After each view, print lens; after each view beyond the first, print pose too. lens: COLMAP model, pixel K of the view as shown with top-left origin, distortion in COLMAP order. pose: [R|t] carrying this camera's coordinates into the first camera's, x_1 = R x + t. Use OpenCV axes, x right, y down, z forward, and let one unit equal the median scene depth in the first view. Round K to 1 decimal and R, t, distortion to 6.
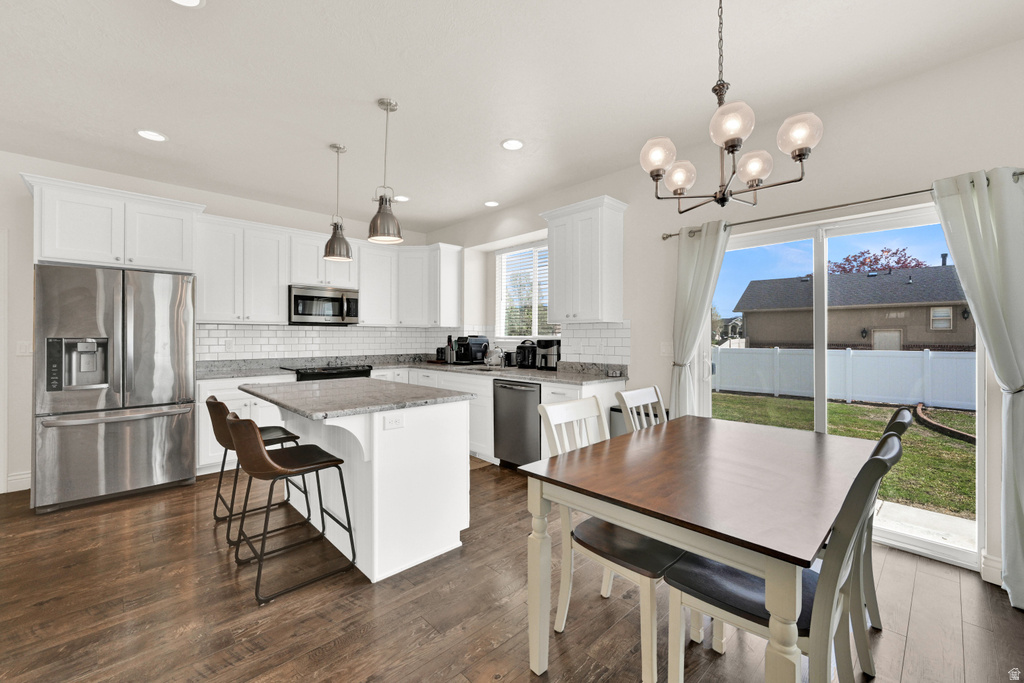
lens RADIAL K [[415.3, 0, 508.7], [0, 415.3, 335.1], [0, 0, 1]] dist [0.000859, 0.000043]
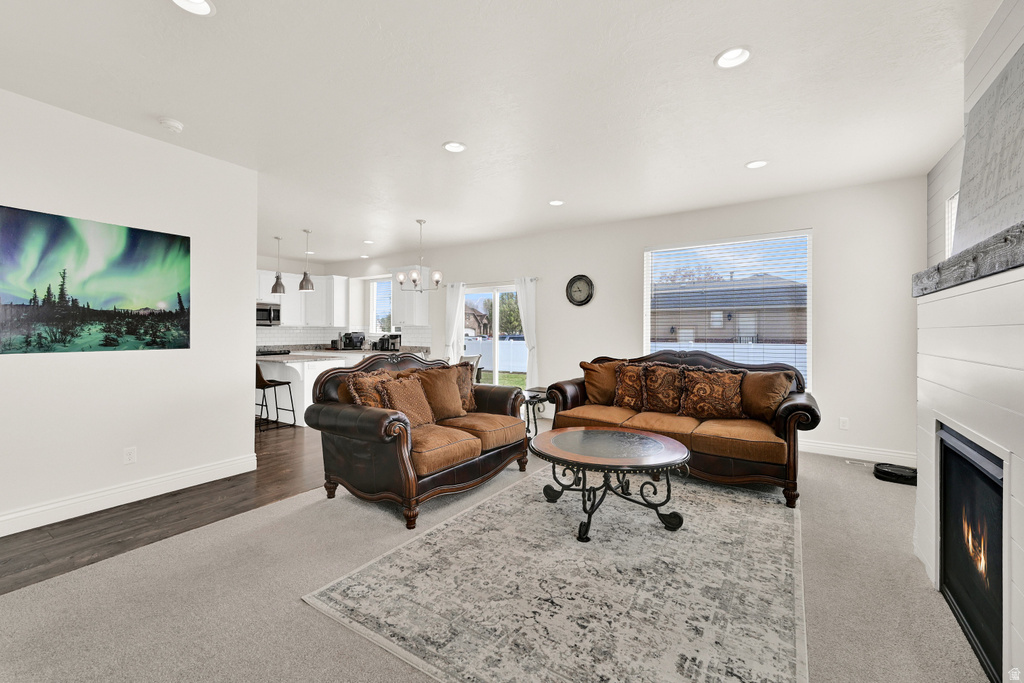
lens RADIAL K [[430.8, 0, 502.6], [0, 430.8, 334.3], [0, 0, 1]] dist [0.019325, -0.000010]
pose [[0.980246, 0.000098, 0.197784, 0.171011], [-0.001678, 0.999968, 0.007821, -0.005605], [-0.197777, -0.007999, 0.980214, -0.905046]]
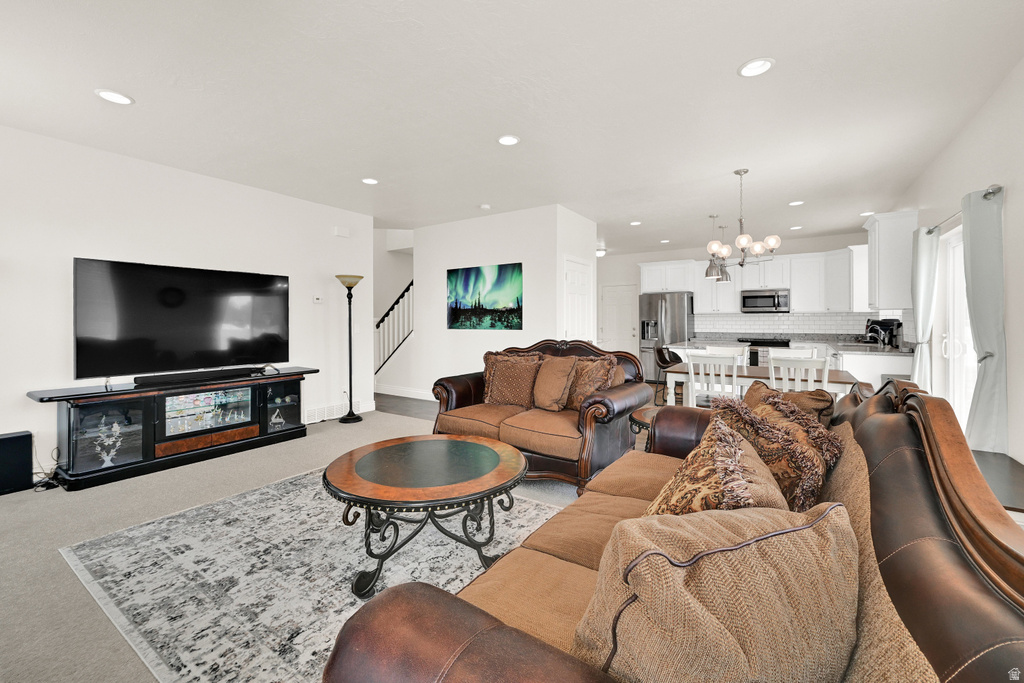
lens RADIAL K [[411.1, 0, 511.2], [0, 411.1, 323.8], [0, 0, 1]] dist [0.004139, 0.000469]
pose [[0.205721, 0.007132, -0.978585, 0.951191], [0.006739, 0.999939, 0.008705, -0.002595], [0.978587, -0.008385, 0.205661, -0.301314]]
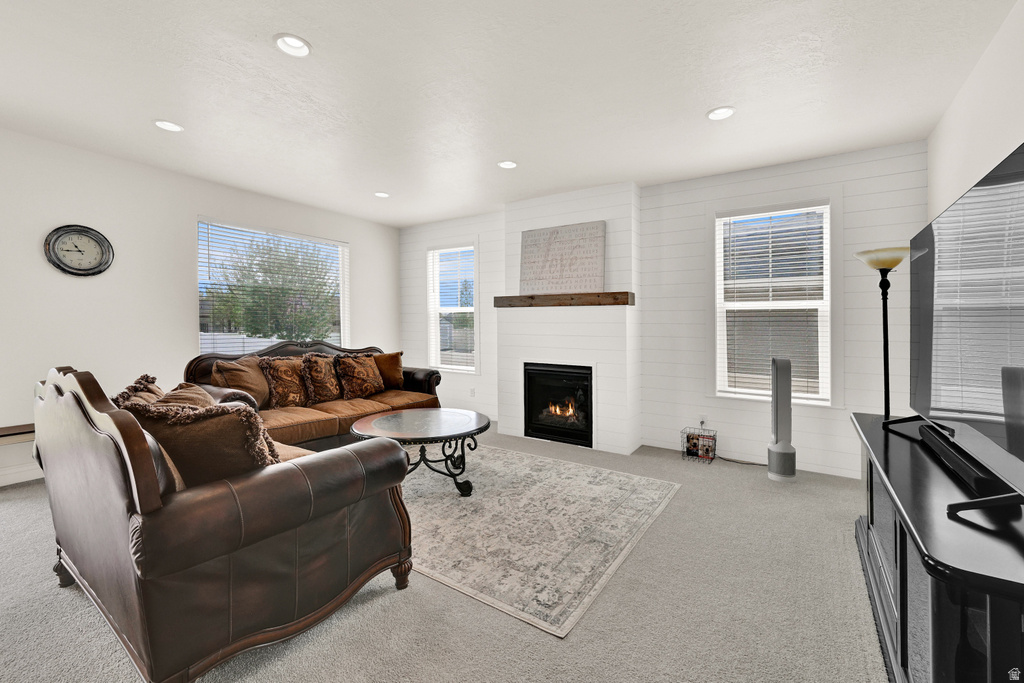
lens RADIAL K [[429.5, 0, 531.3], [0, 429.5, 322.9], [0, 0, 1]] dist [0.001618, 0.000036]
pose [[-0.231913, 0.003414, 0.972731, -0.306246], [-0.013715, 0.999883, -0.006779, -0.002507], [-0.972640, -0.014913, -0.231839, -0.304359]]
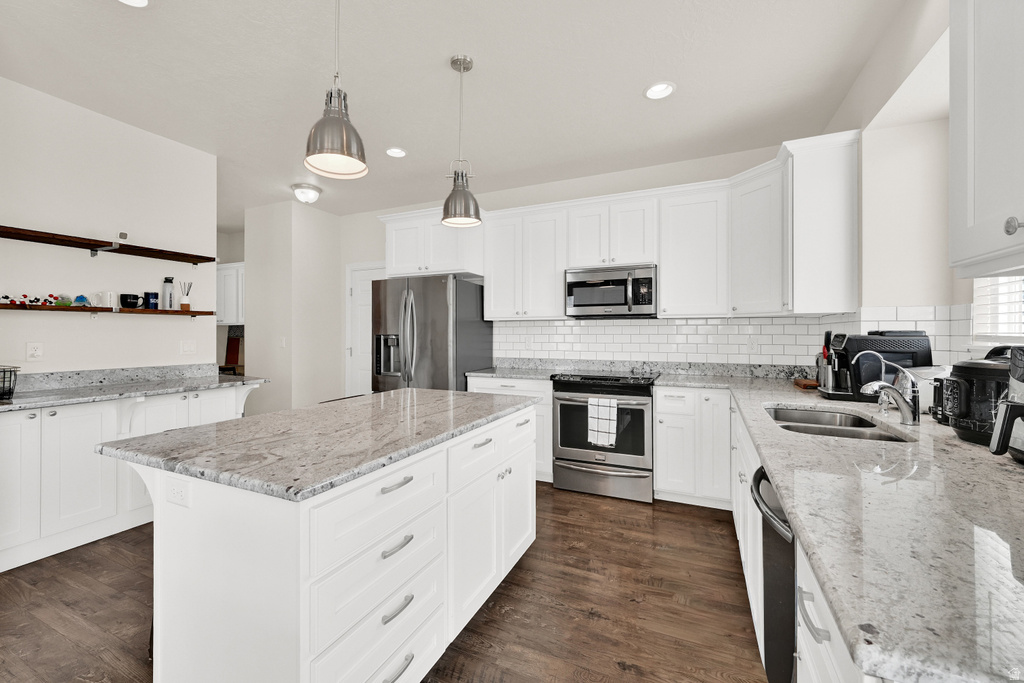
lens RADIAL K [[412.2, 0, 506.4], [0, 412.2, 334.0], [0, 0, 1]] dist [-0.000253, -0.000032]
pose [[0.371561, 0.000587, -0.928408, 0.181743], [0.004177, 0.999989, 0.002303, 0.001565], [0.928399, -0.004733, 0.371554, 0.570264]]
